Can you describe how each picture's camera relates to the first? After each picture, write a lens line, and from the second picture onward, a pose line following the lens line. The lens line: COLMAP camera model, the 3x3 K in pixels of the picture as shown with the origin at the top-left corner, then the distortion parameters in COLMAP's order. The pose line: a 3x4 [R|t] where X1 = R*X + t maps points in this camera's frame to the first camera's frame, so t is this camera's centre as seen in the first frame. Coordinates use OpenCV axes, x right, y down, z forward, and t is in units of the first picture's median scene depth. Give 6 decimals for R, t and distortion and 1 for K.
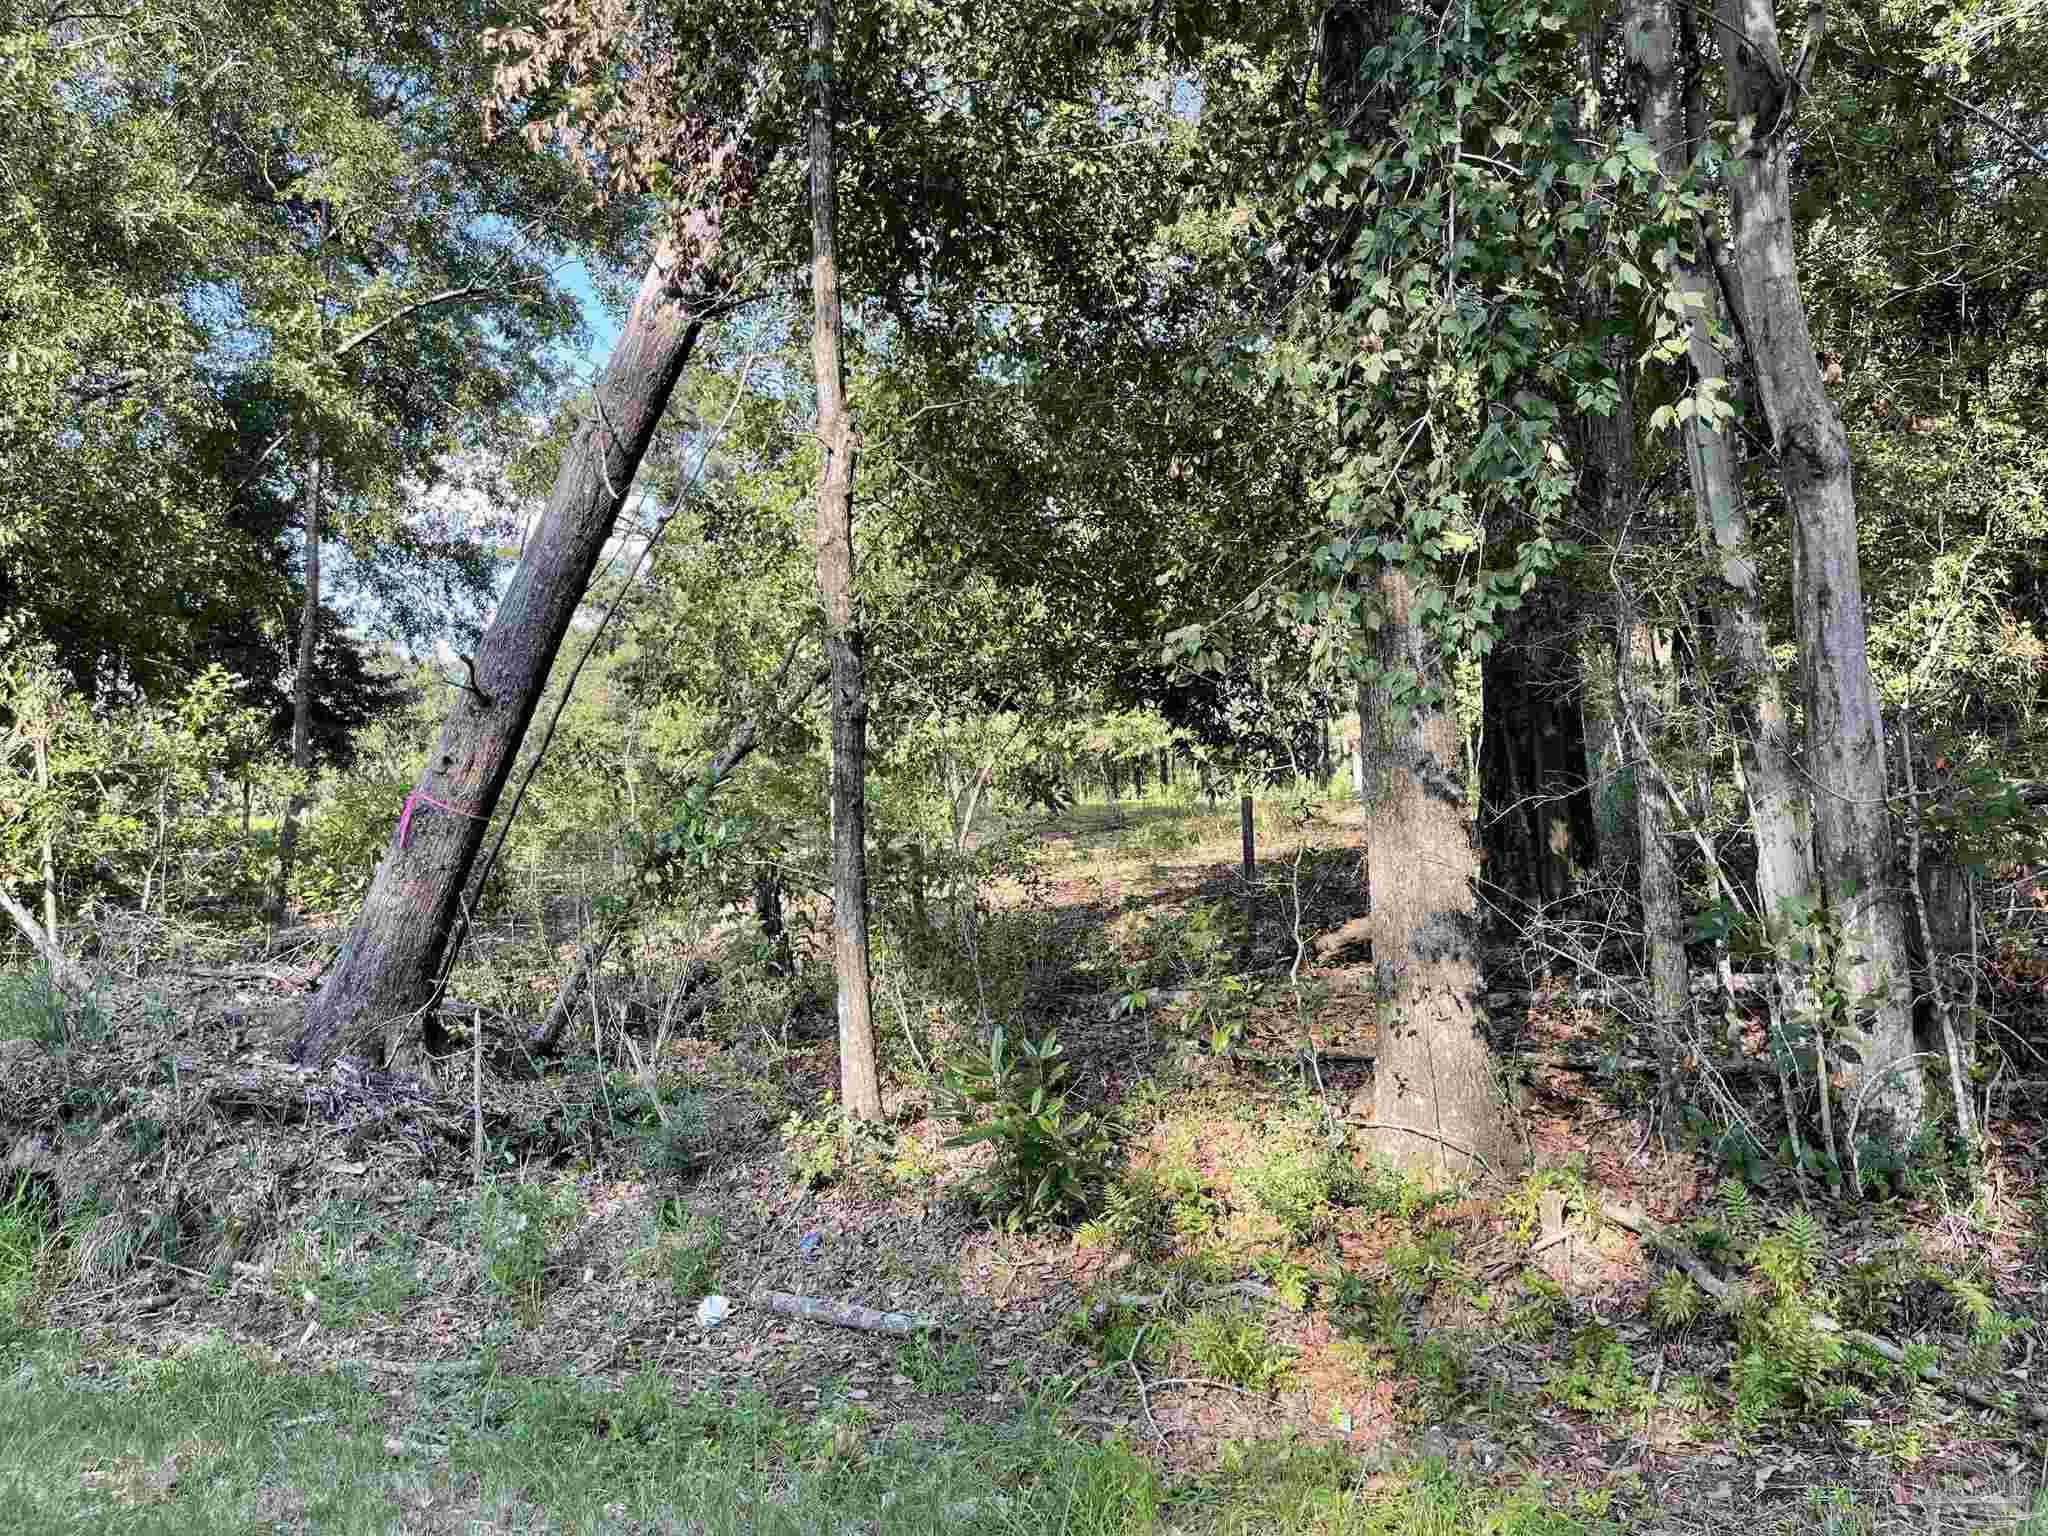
lens RADIAL K [[1483.7, 0, 1024.0], [0, 1483.7, 768.0], [0, 0, 1]] dist [0.007516, -0.061269]
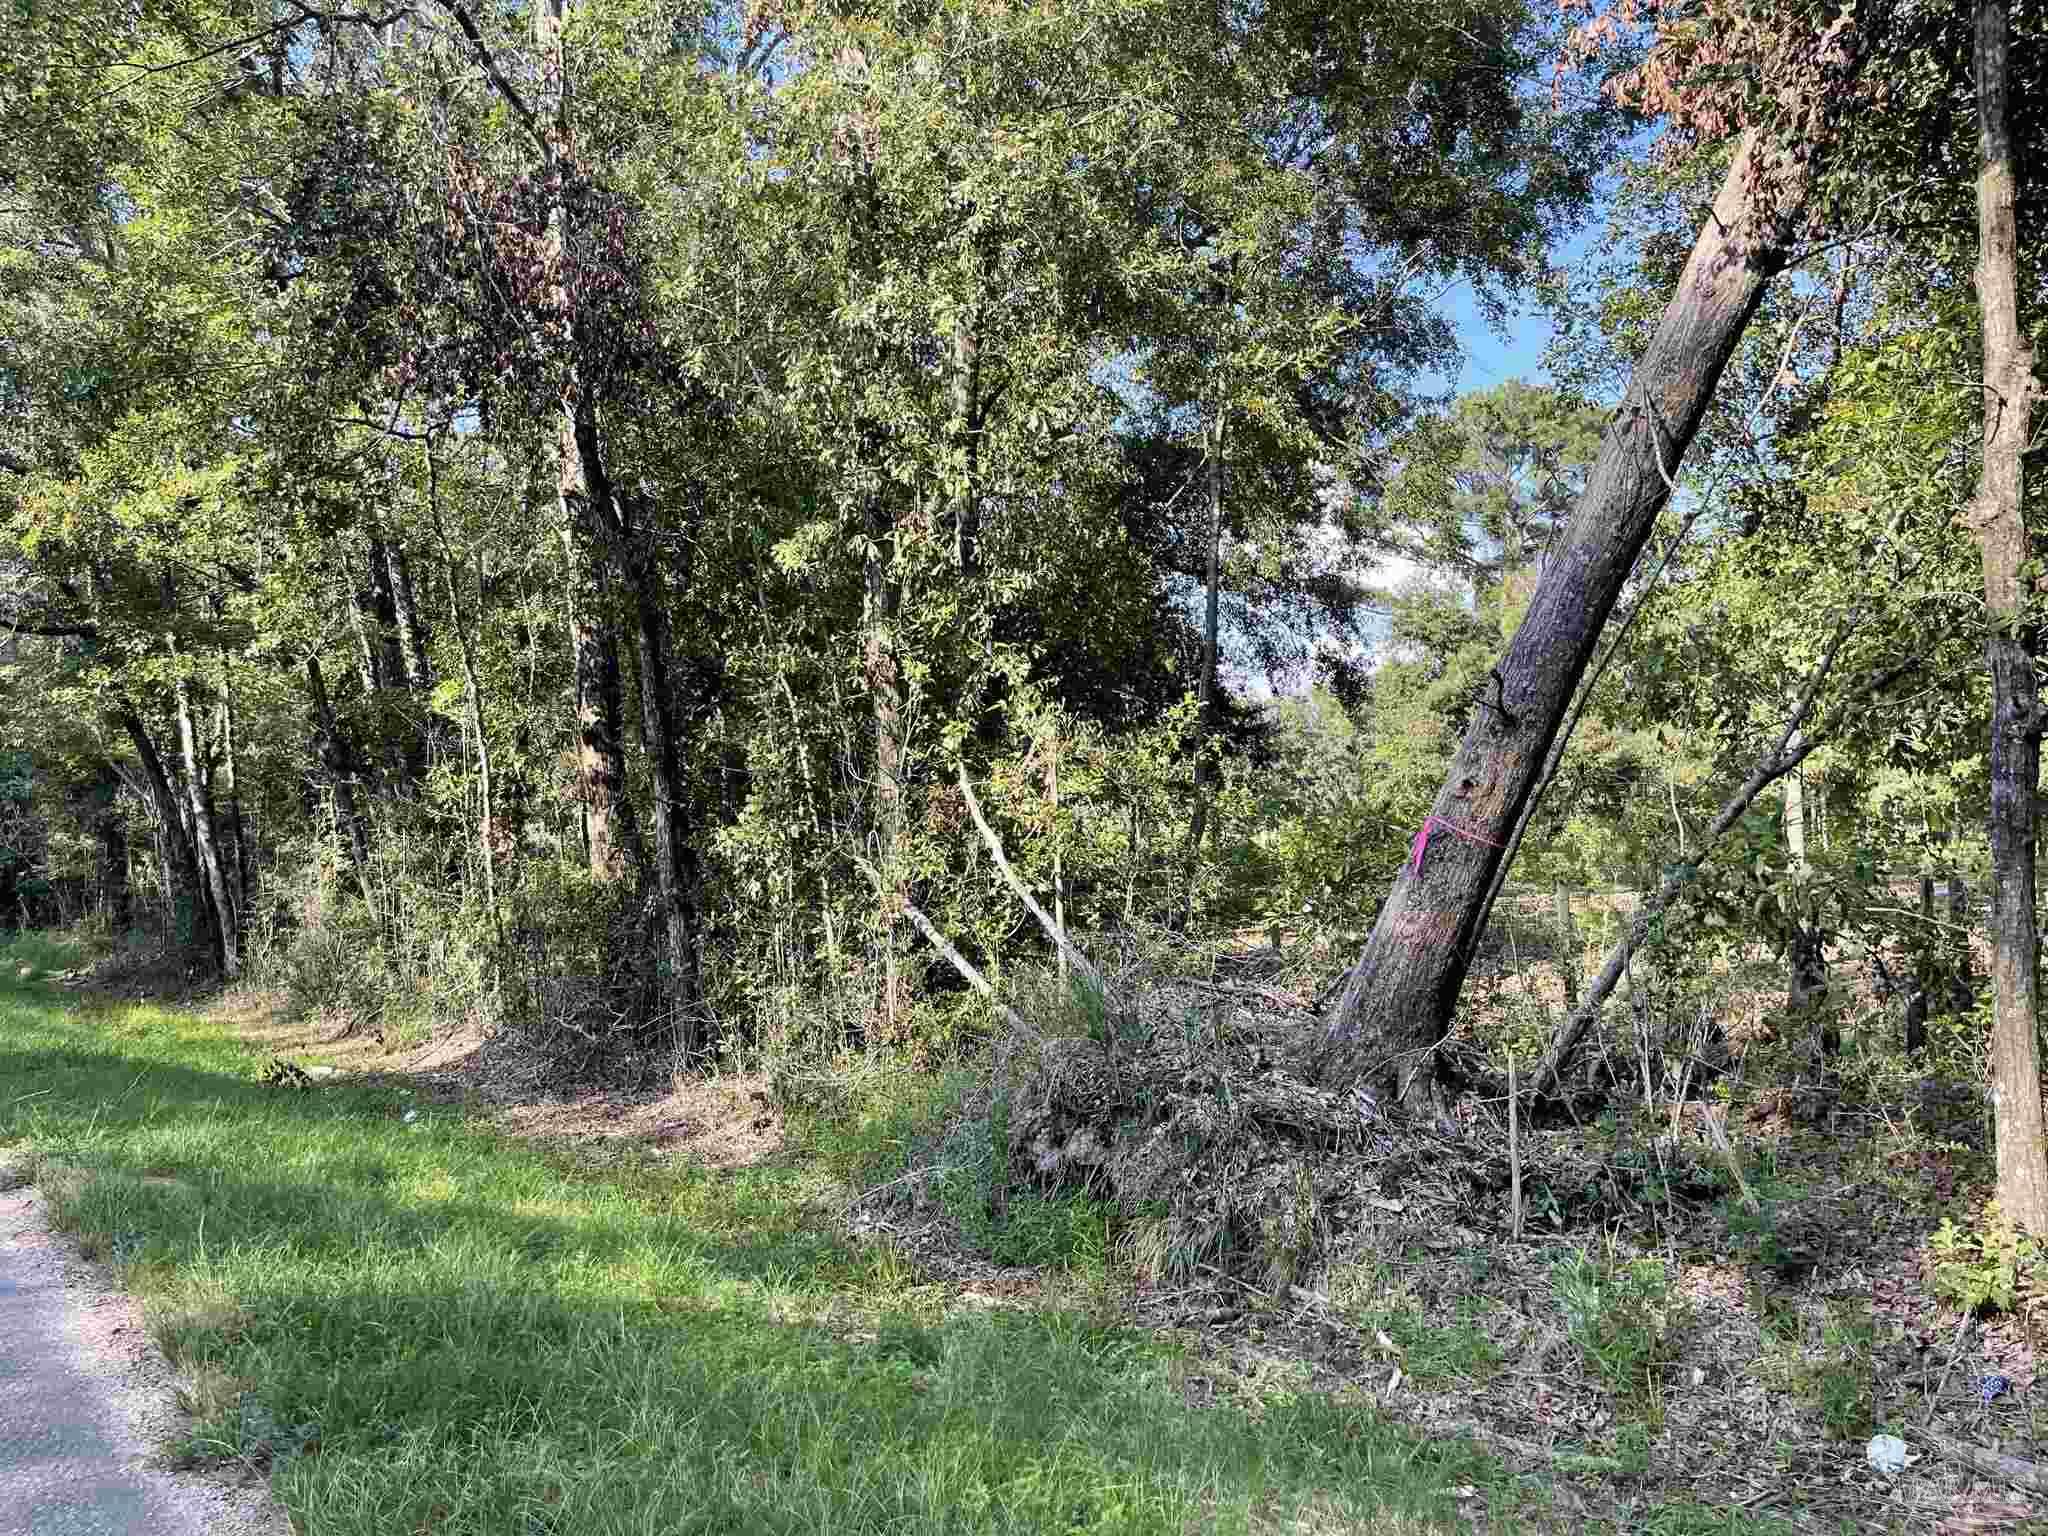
lens RADIAL K [[1519.0, 0, 1020.9], [0, 1519.0, 784.1], [0, 0, 1]] dist [0.000315, -0.063093]
pose [[0.848641, 0.011285, -0.528849, -0.126541], [-0.016661, 0.999847, -0.005400, 0.005507], [0.528707, 0.013394, 0.848699, 0.028293]]
